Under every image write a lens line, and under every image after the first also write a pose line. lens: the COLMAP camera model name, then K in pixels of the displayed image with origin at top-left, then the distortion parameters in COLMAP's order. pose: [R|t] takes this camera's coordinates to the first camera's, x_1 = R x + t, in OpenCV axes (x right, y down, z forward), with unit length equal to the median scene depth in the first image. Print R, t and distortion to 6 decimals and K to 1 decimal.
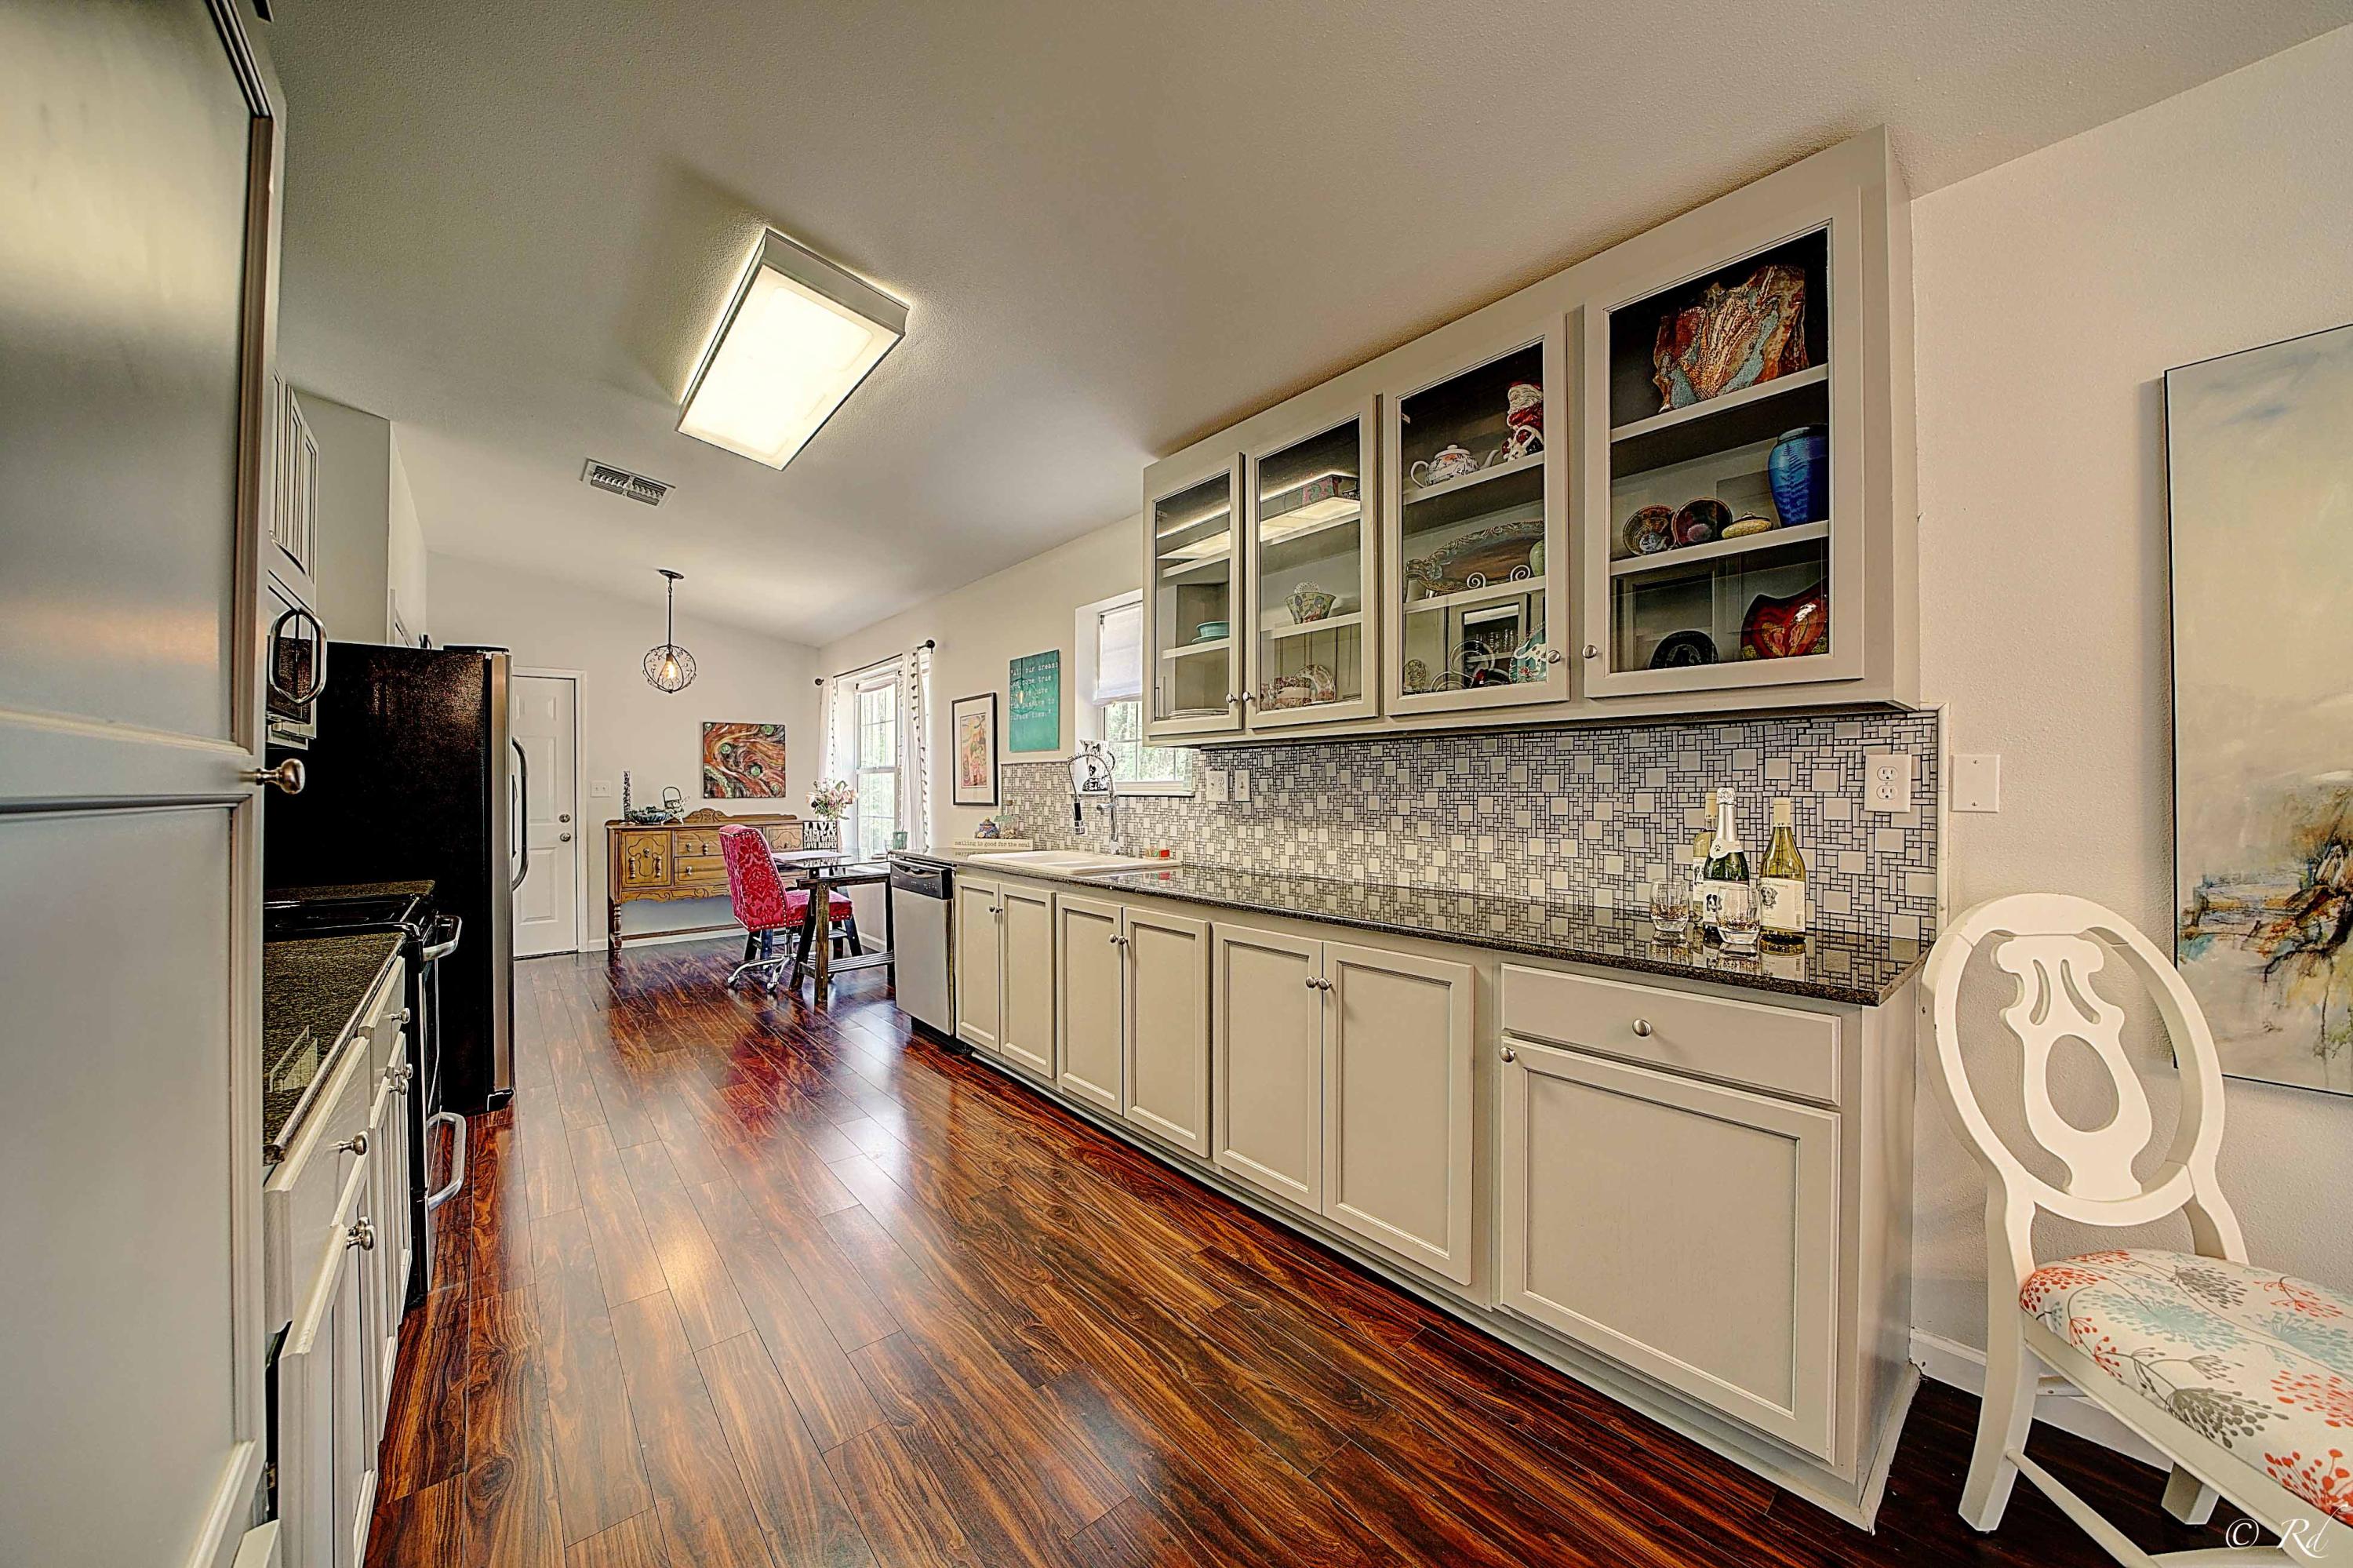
lens RADIAL K [[821.7, 0, 1176.5], [0, 821.7, 784.0], [0, 0, 1]] dist [-0.023874, 0.002803]
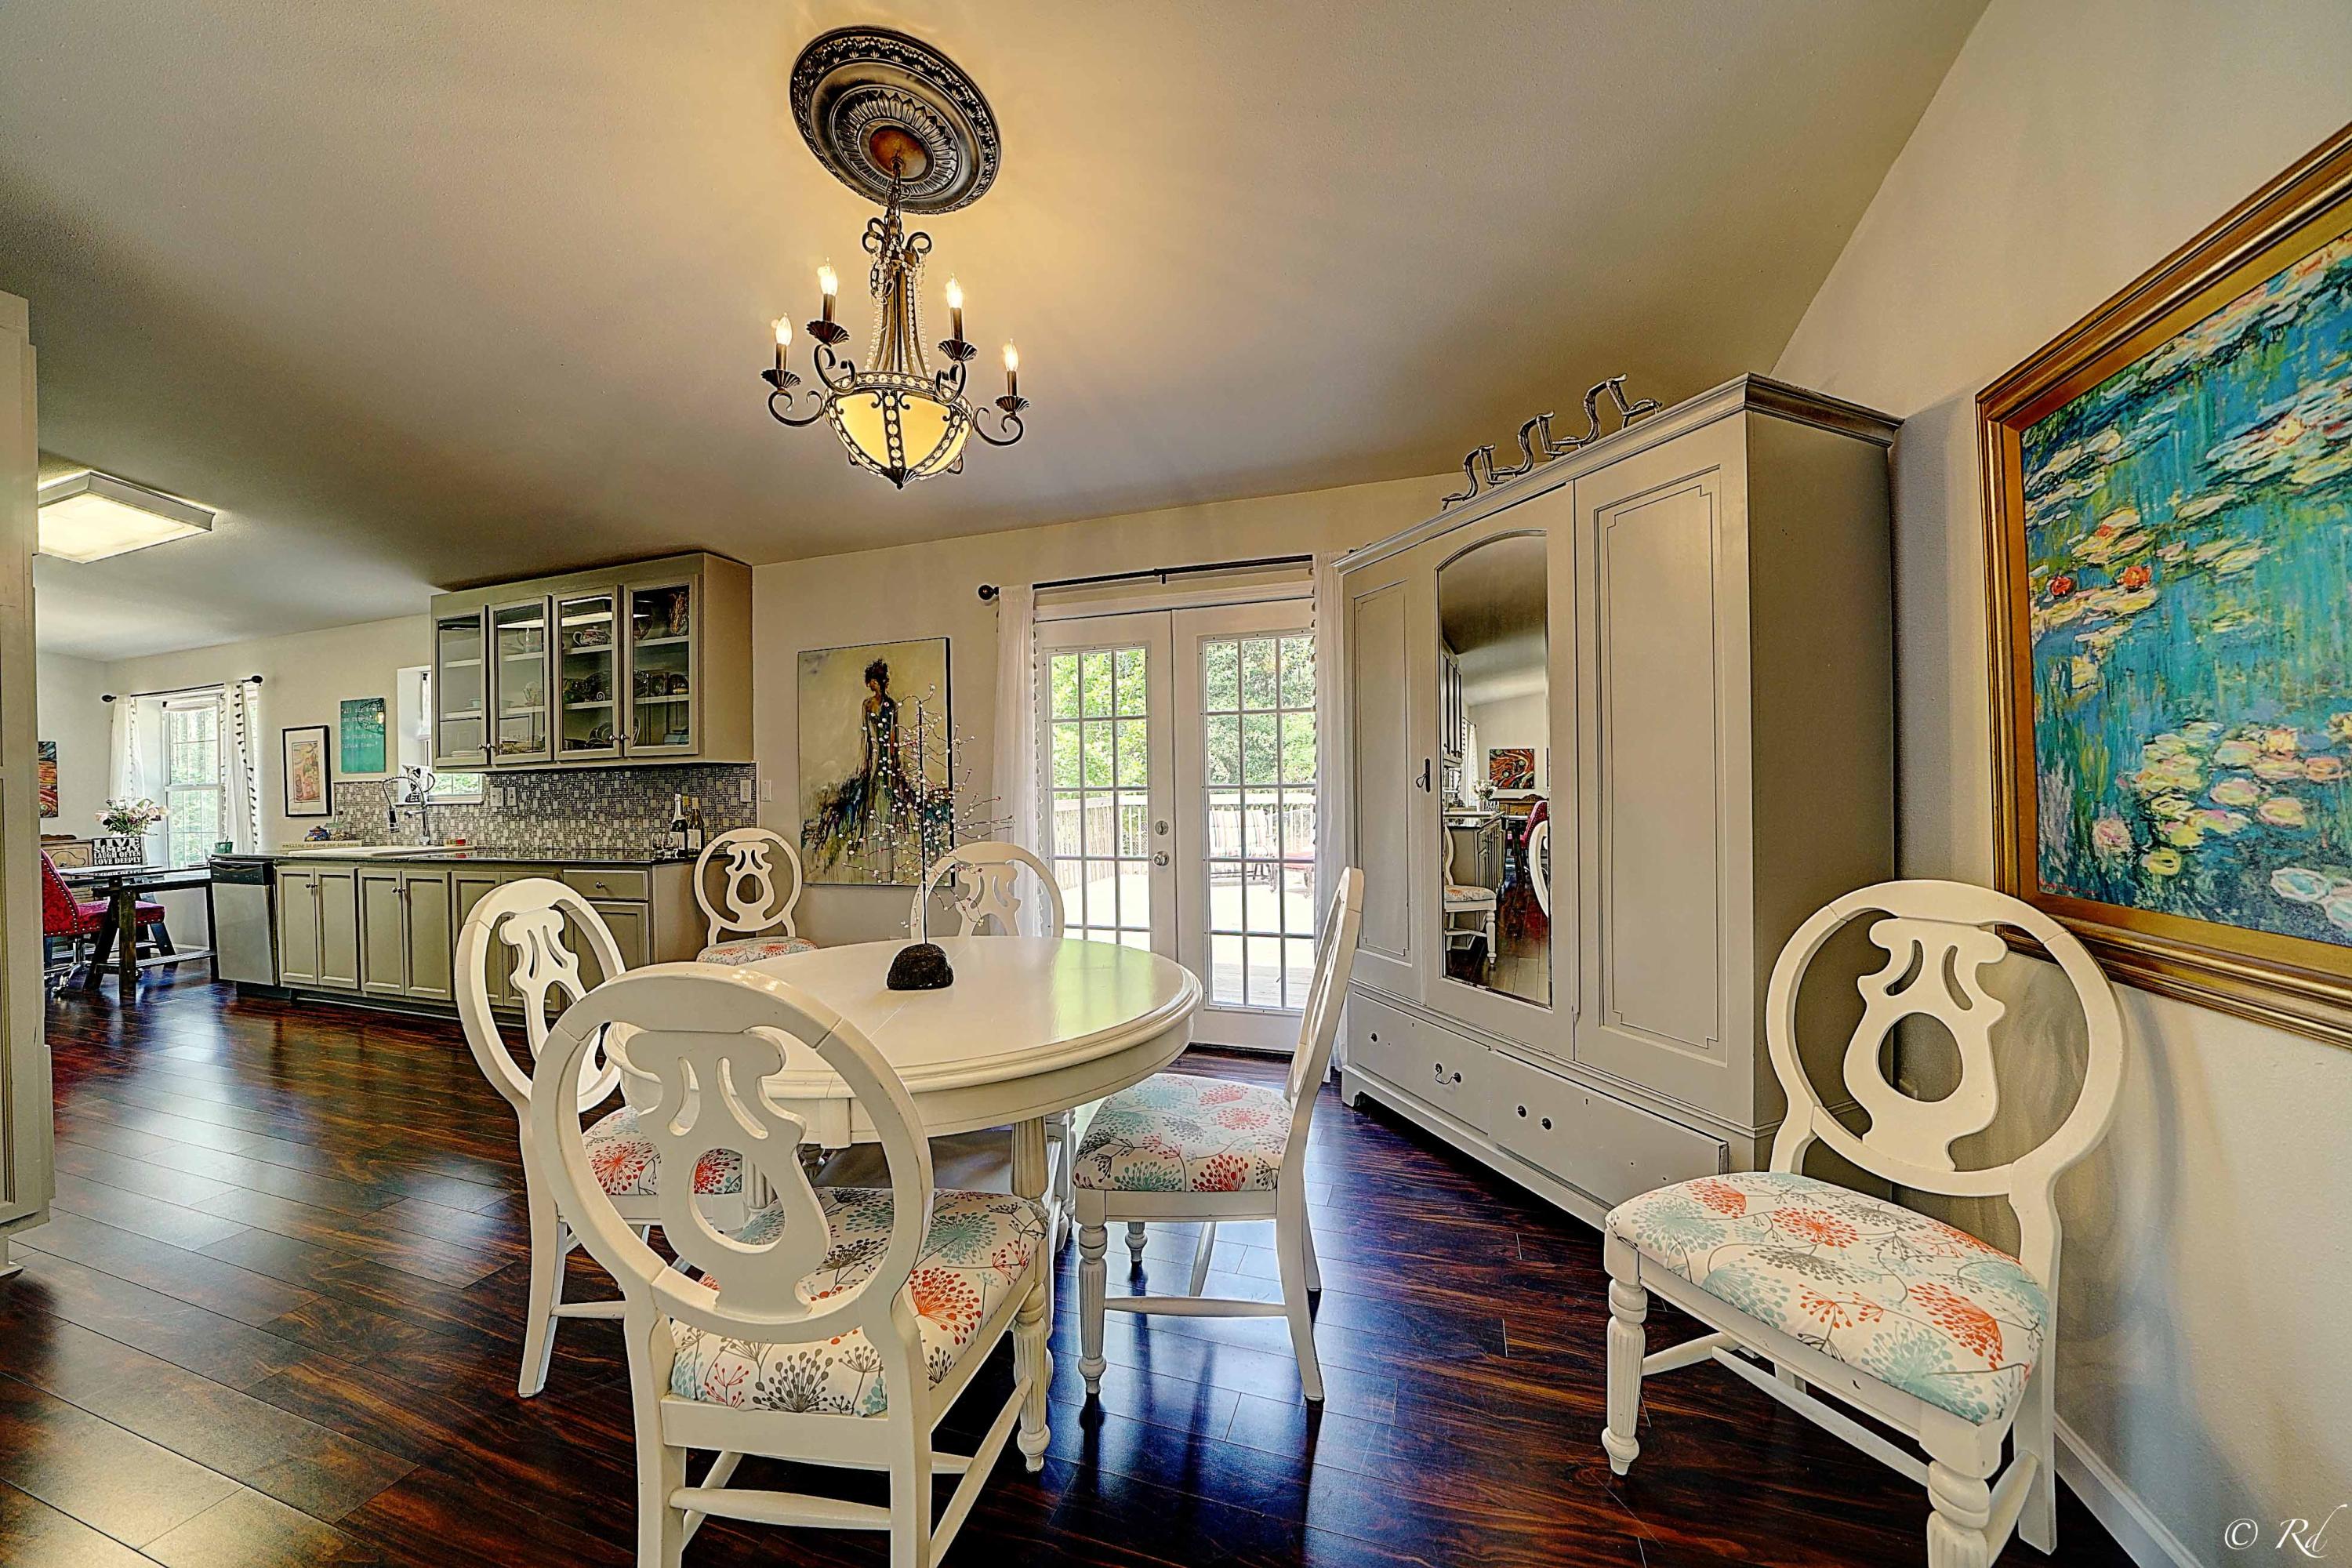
lens RADIAL K [[821.3, 0, 1176.0], [0, 821.3, 784.0], [0, 0, 1]] dist [-0.023874, 0.002803]
pose [[0.859447, -0.015892, 0.510978, 0.379637], [0.017618, 0.999844, 0.001464, -0.001659], [-0.510921, 0.007744, 0.859593, -1.018297]]
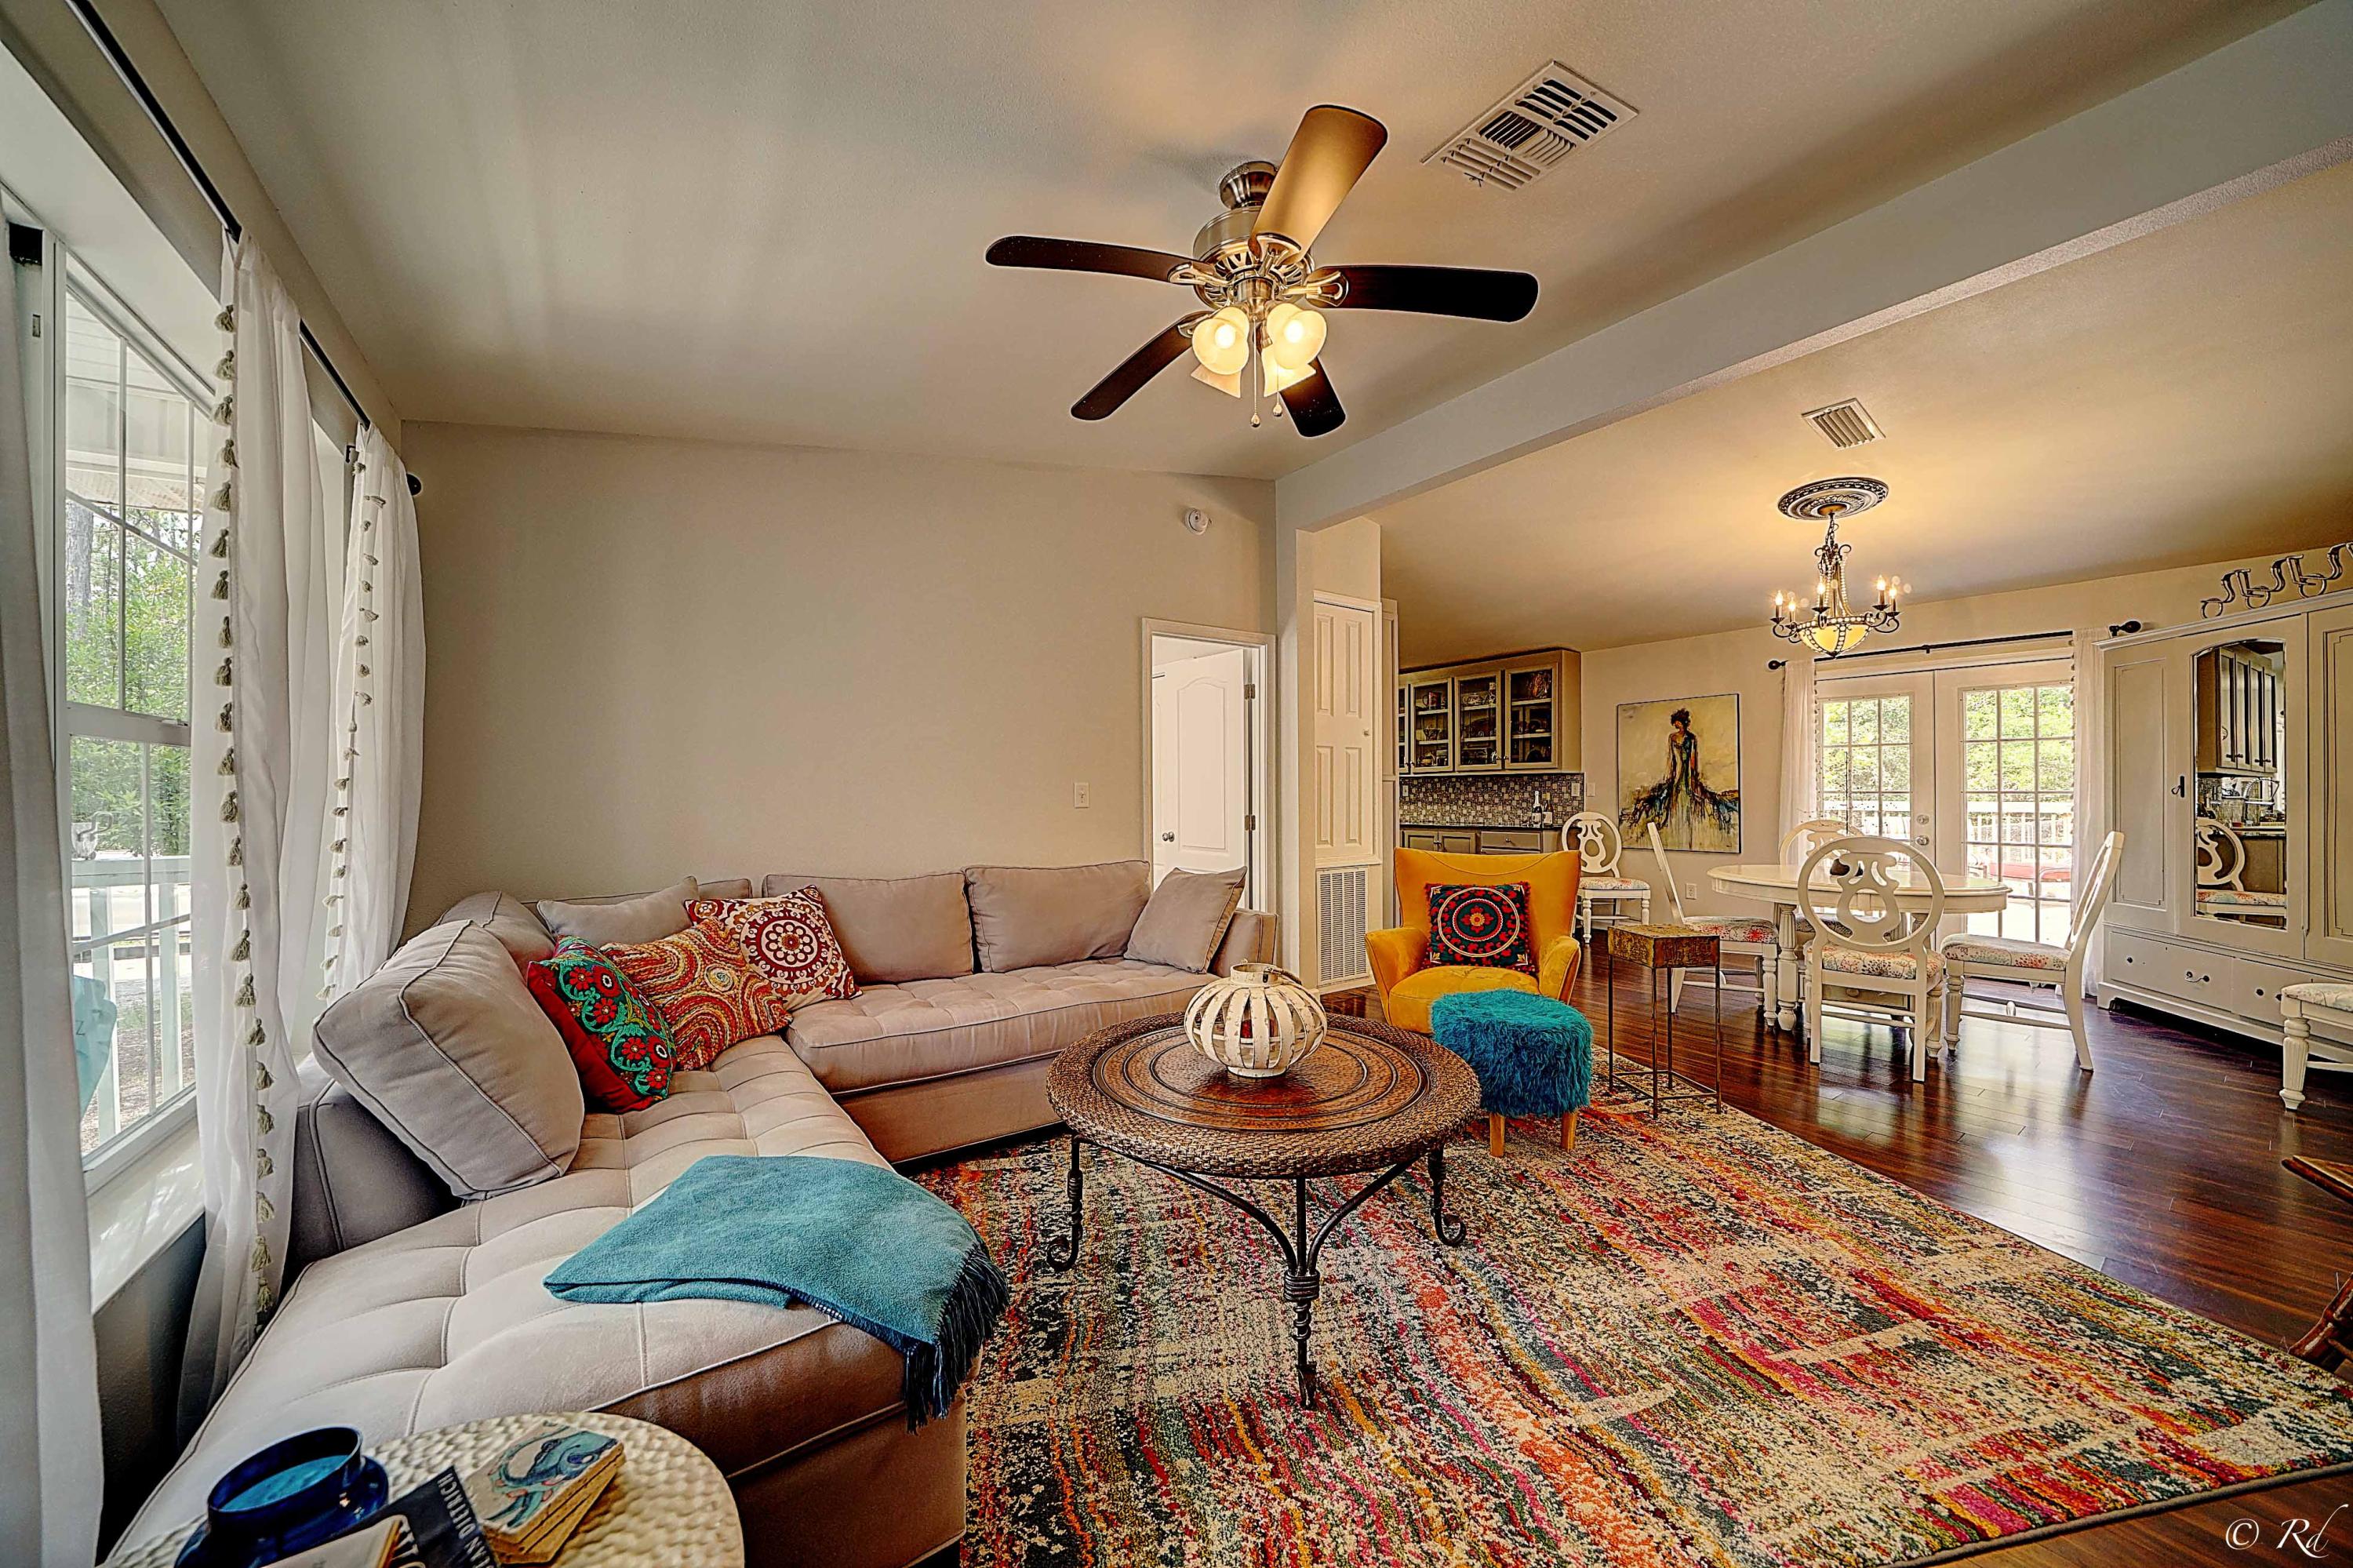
lens RADIAL K [[821.7, 0, 1176.5], [0, 821.7, 784.0], [0, 0, 1]] dist [-0.023874, 0.002803]
pose [[0.994656, -0.003285, -0.103192, -0.397993], [0.002567, 0.999972, -0.007095, -0.003695], [0.103212, 0.006792, 0.994636, -1.819880]]
